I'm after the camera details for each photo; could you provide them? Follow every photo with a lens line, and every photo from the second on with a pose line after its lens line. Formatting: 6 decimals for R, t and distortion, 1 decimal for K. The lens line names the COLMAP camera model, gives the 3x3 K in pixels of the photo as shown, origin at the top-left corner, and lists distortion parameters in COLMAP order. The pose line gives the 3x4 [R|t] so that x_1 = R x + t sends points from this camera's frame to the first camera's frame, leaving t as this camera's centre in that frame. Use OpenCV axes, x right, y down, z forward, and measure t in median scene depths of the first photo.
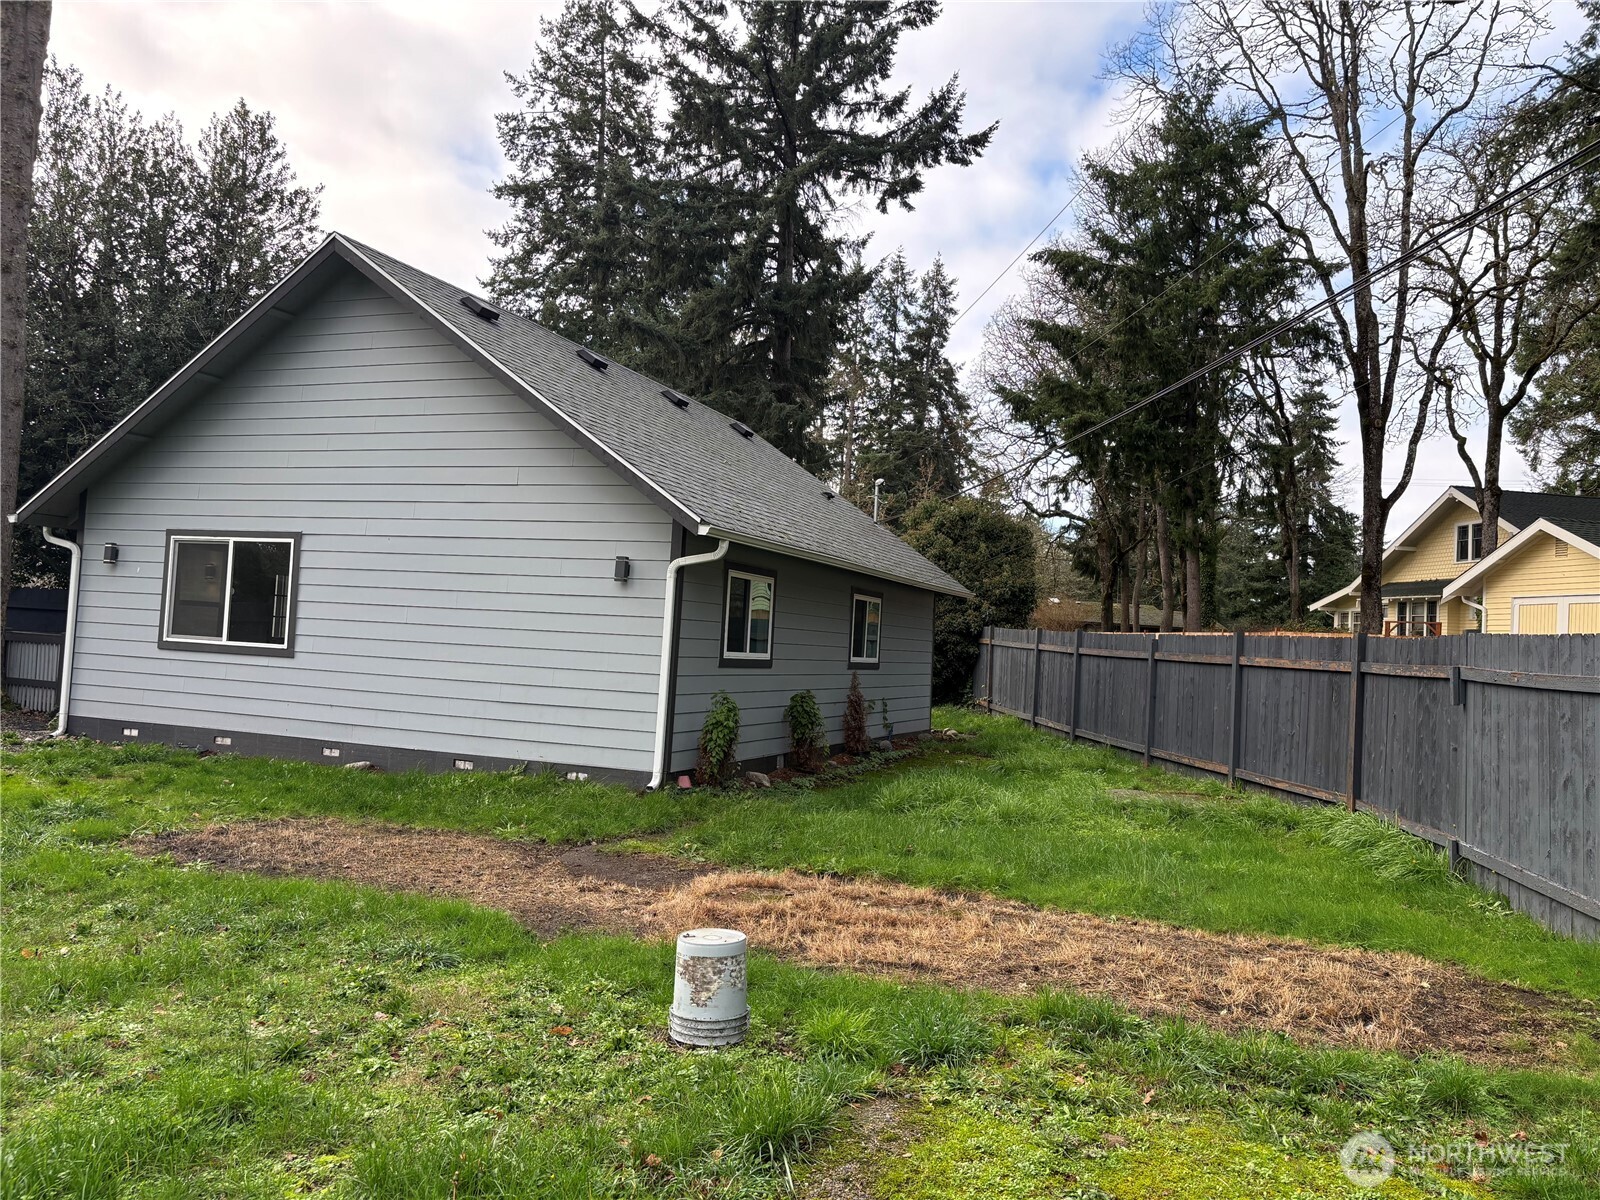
lens RADIAL K [[1200.3, 0, 805.1], [0, 1200.3, 598.4], [0, 0, 1]] dist [0.063471, -0.061543]
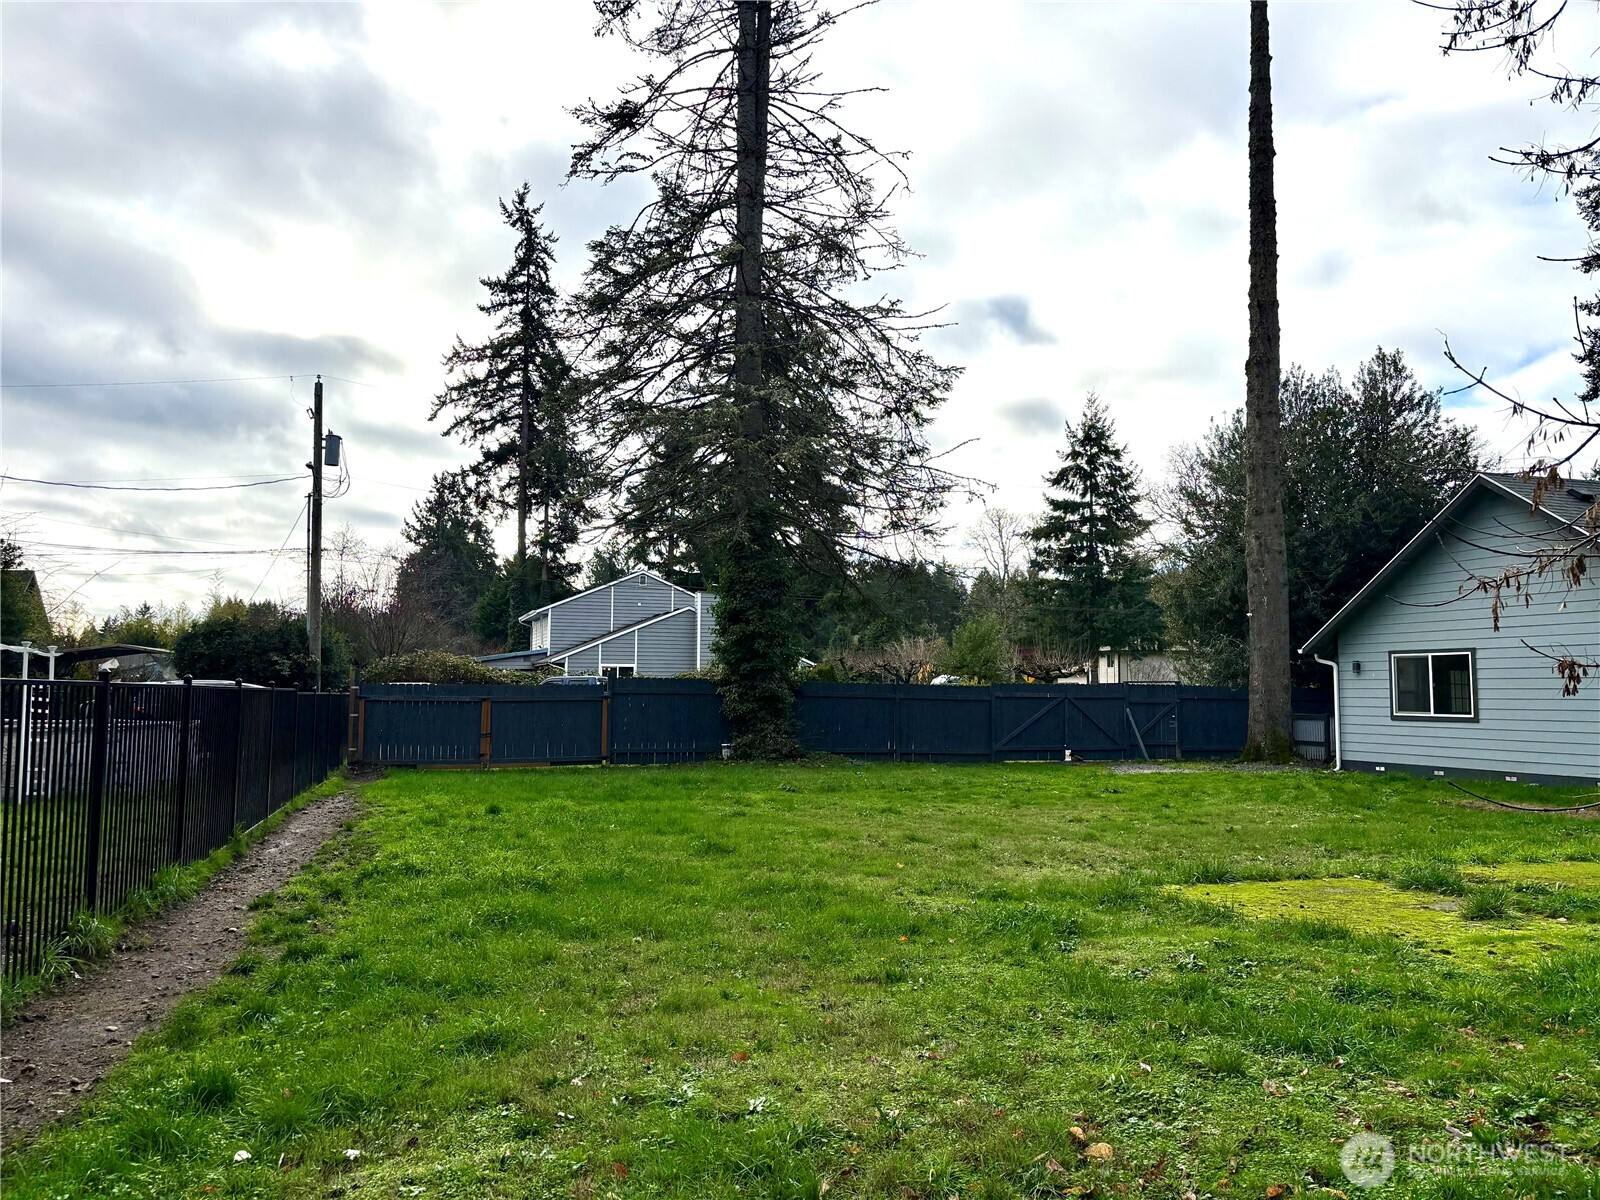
lens RADIAL K [[1200.3, 0, 805.1], [0, 1200.3, 598.4], [0, 0, 1]] dist [0.063471, -0.061543]
pose [[0.656238, -0.111564, -0.746260, 0.229678], [0.065712, 0.993702, -0.090771, -0.028594], [0.751687, 0.010529, 0.659436, -0.769074]]
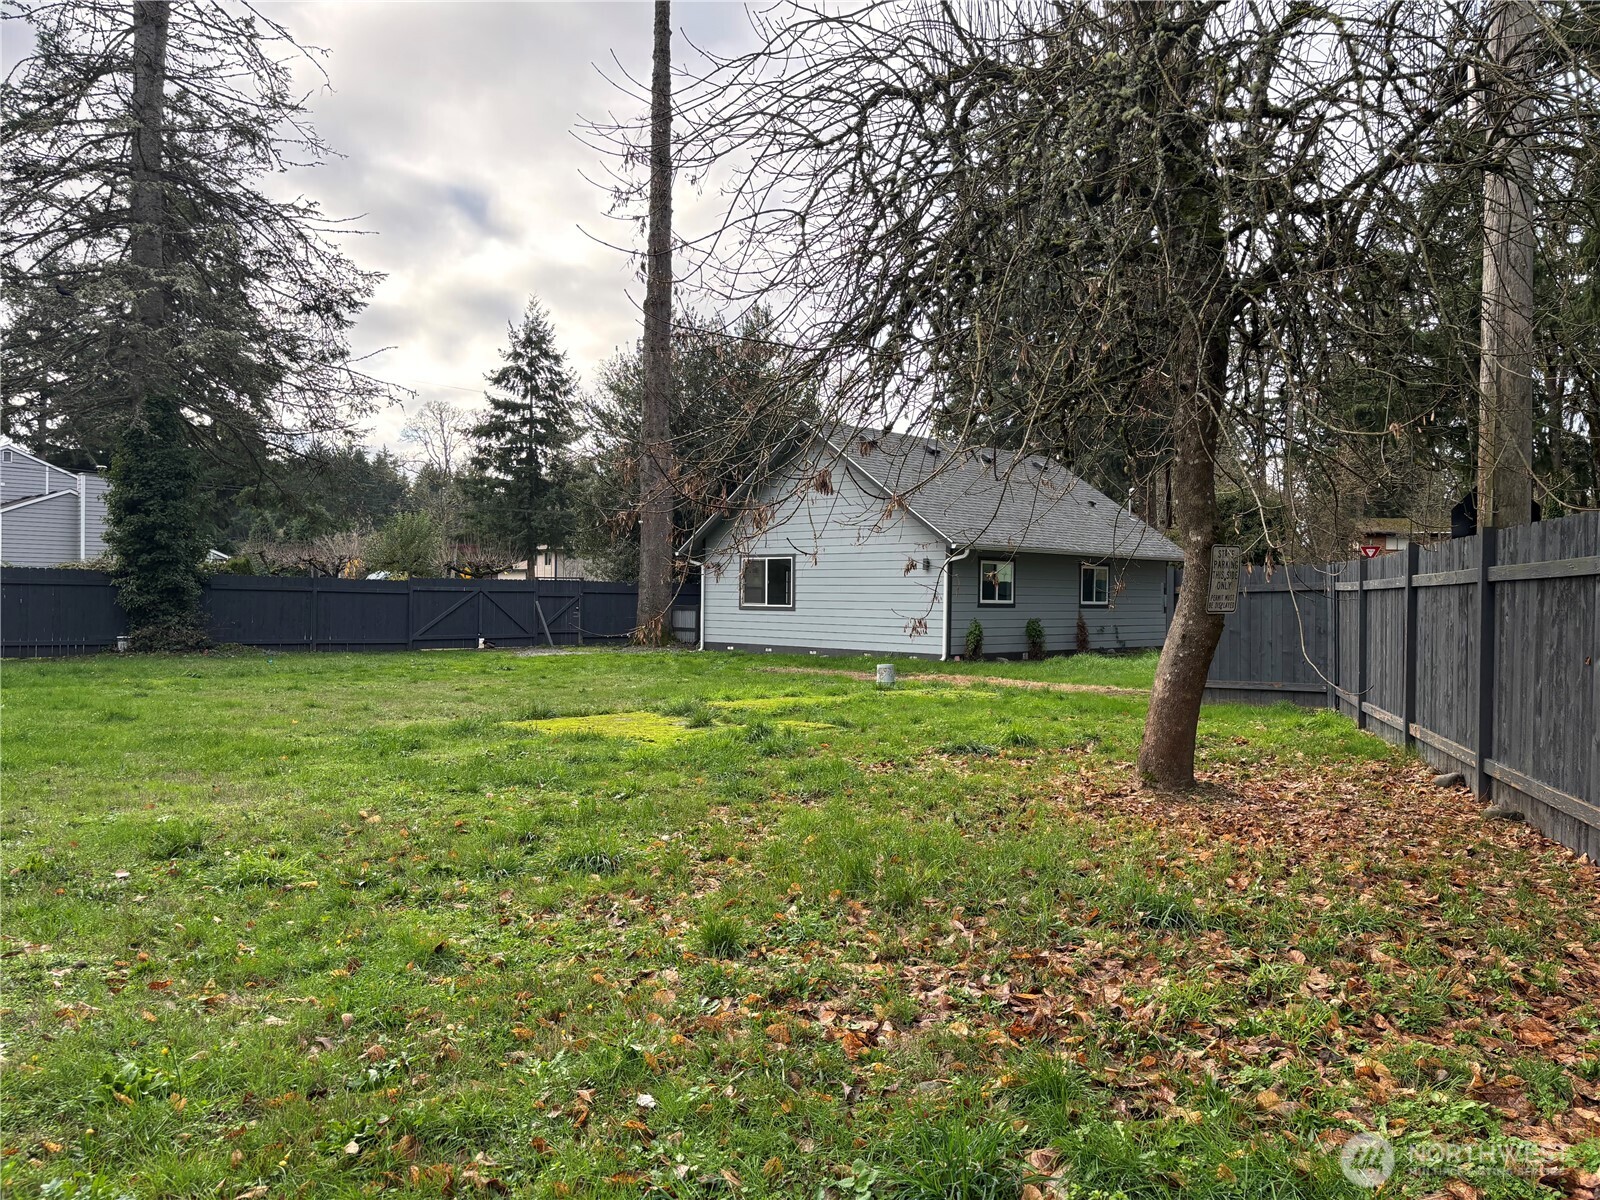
lens RADIAL K [[1200.3, 0, 805.1], [0, 1200.3, 598.4], [0, 0, 1]] dist [0.063471, -0.061543]
pose [[0.918593, -0.045043, -0.392629, 0.419771], [0.058442, 0.998043, 0.022234, -0.019180], [0.390859, -0.043370, 0.919428, -0.926052]]
